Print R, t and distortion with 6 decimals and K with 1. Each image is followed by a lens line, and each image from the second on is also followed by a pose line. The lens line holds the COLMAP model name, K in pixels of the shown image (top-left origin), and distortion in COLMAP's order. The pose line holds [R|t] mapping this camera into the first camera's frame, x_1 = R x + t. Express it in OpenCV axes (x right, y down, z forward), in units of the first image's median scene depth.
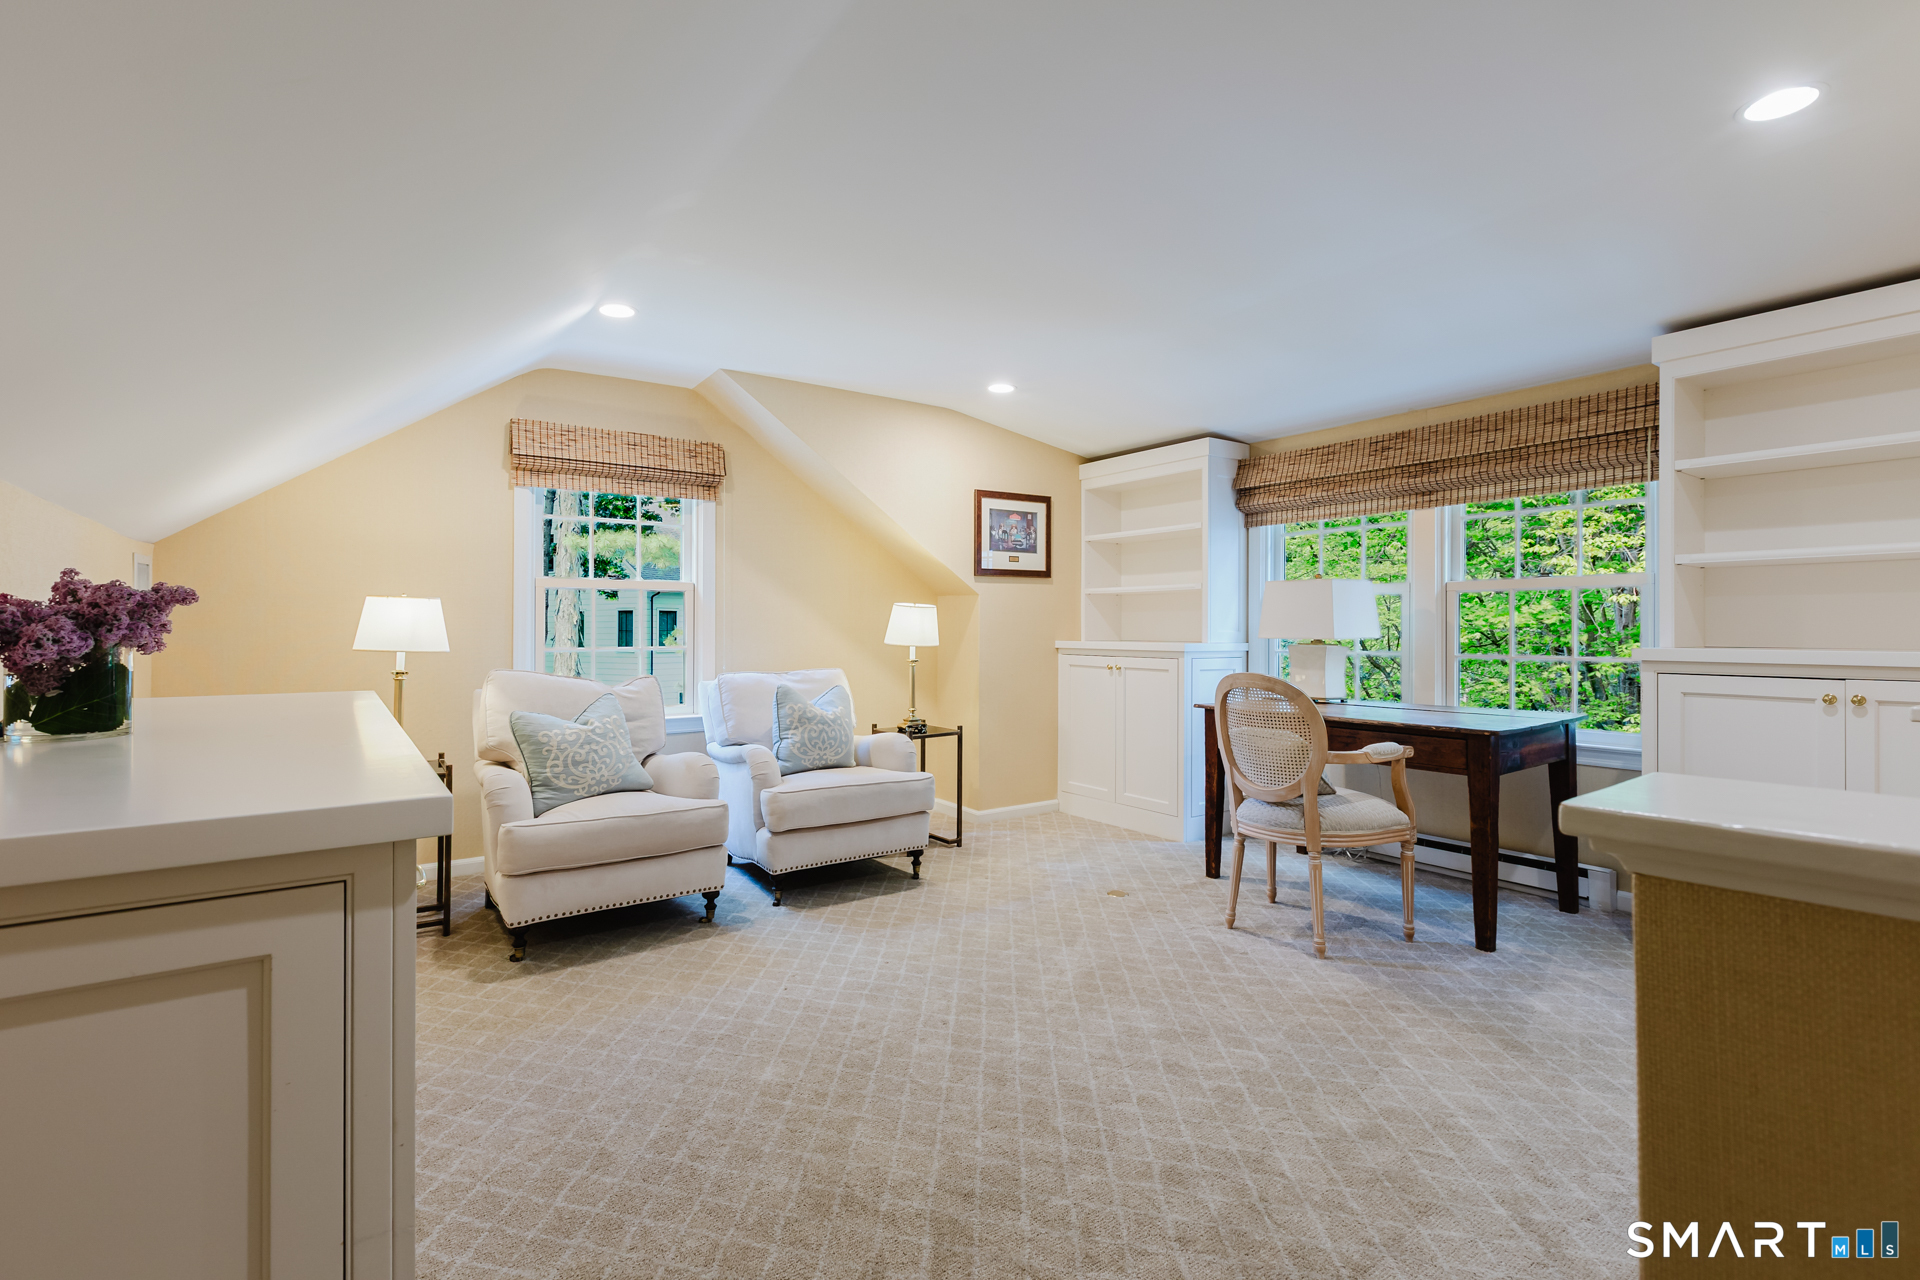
lens RADIAL K [[887.4, 0, 953.9], [0, 887.4, 631.8], [0, 0, 1]] dist [-0.000001, -0.000366]
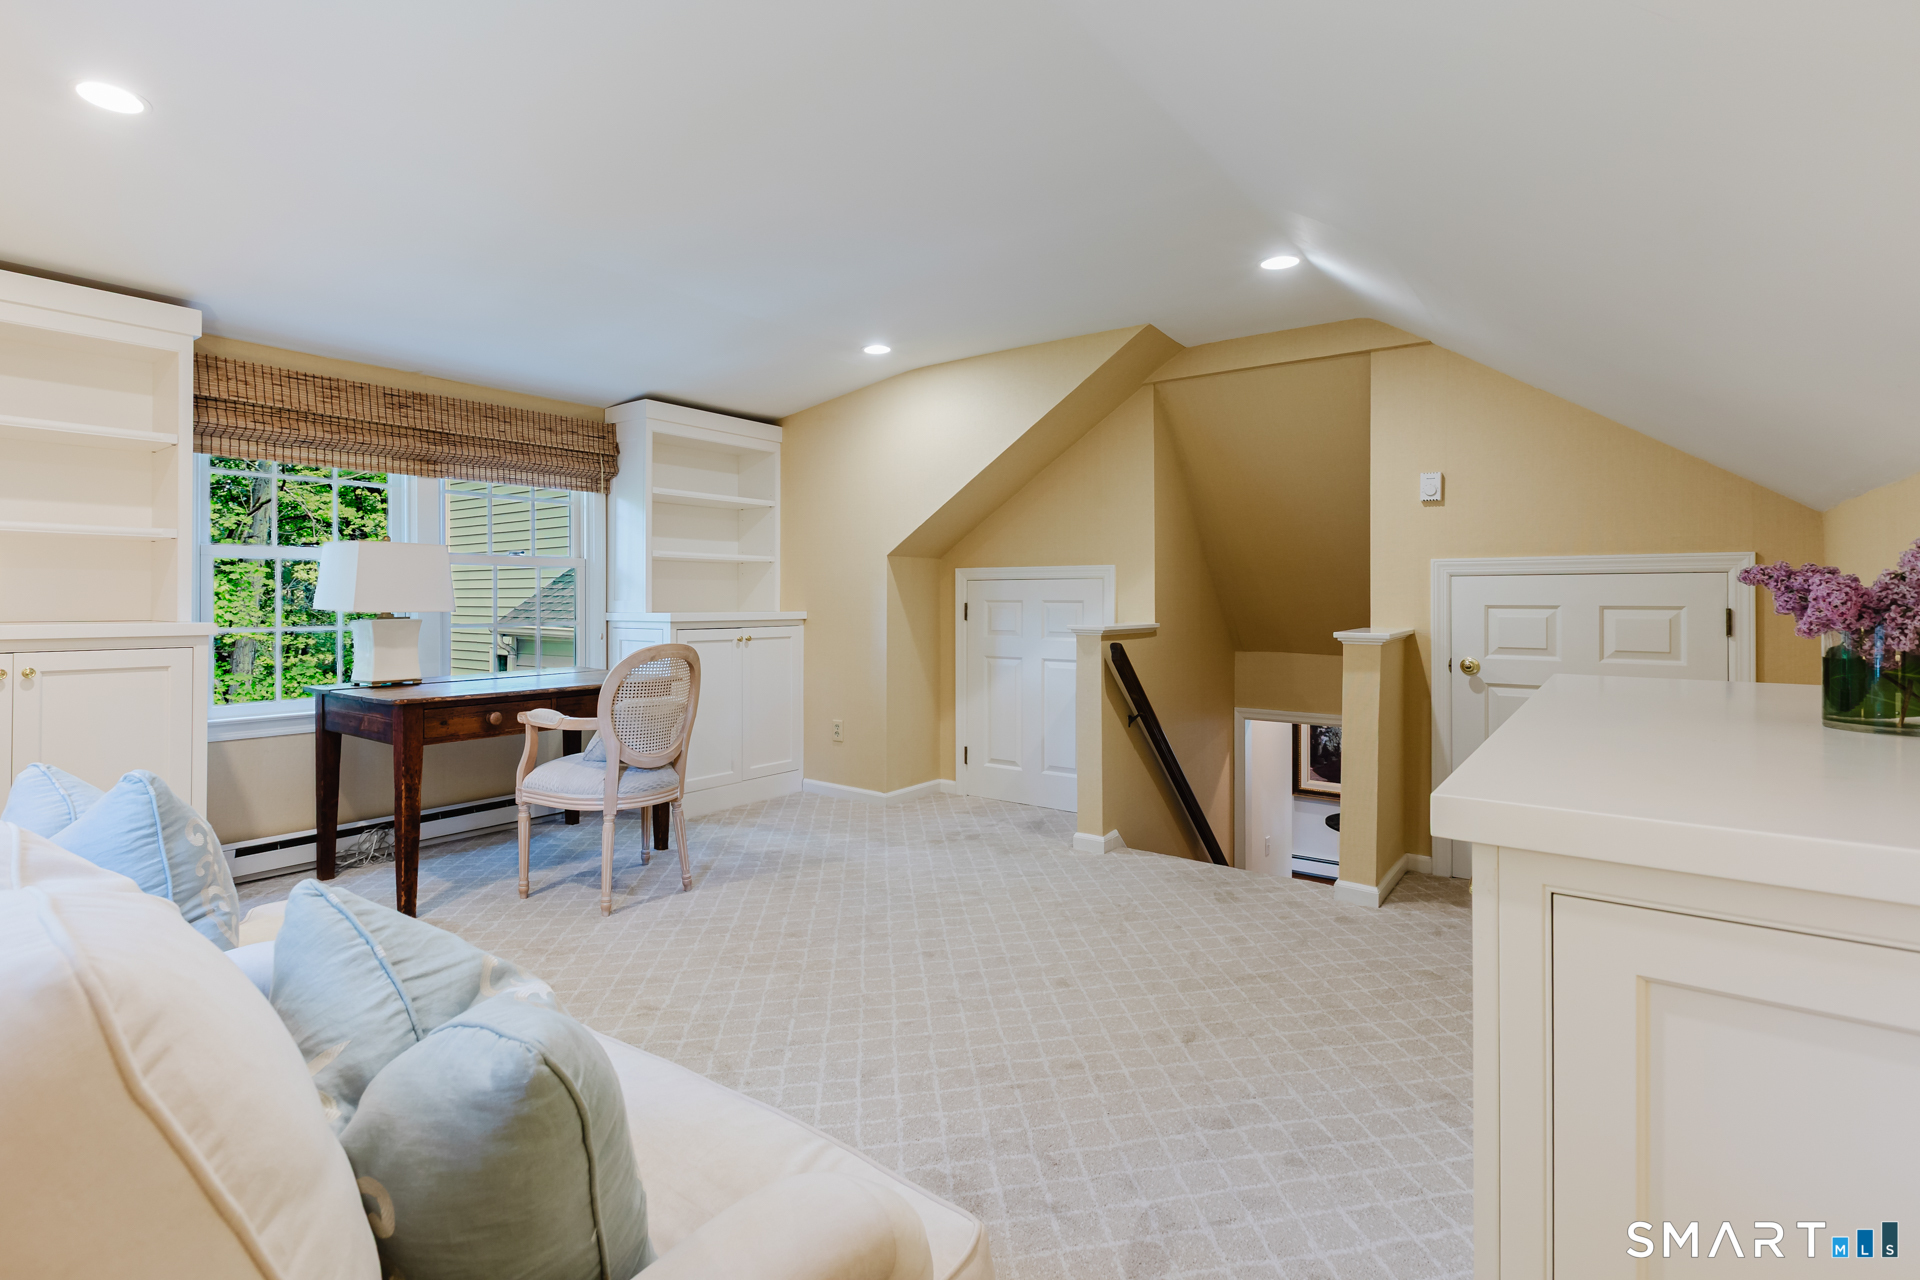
lens RADIAL K [[887.4, 0, 890.9], [0, 887.4, 598.7], [0, 0, 1]] dist [-0.000001, -0.000366]
pose [[-0.261272, -0.000964, 0.965265, -0.608122], [0.000545, 0.999999, 0.001147, -0.005919], [-0.965265, 0.000826, -0.261271, 0.844175]]
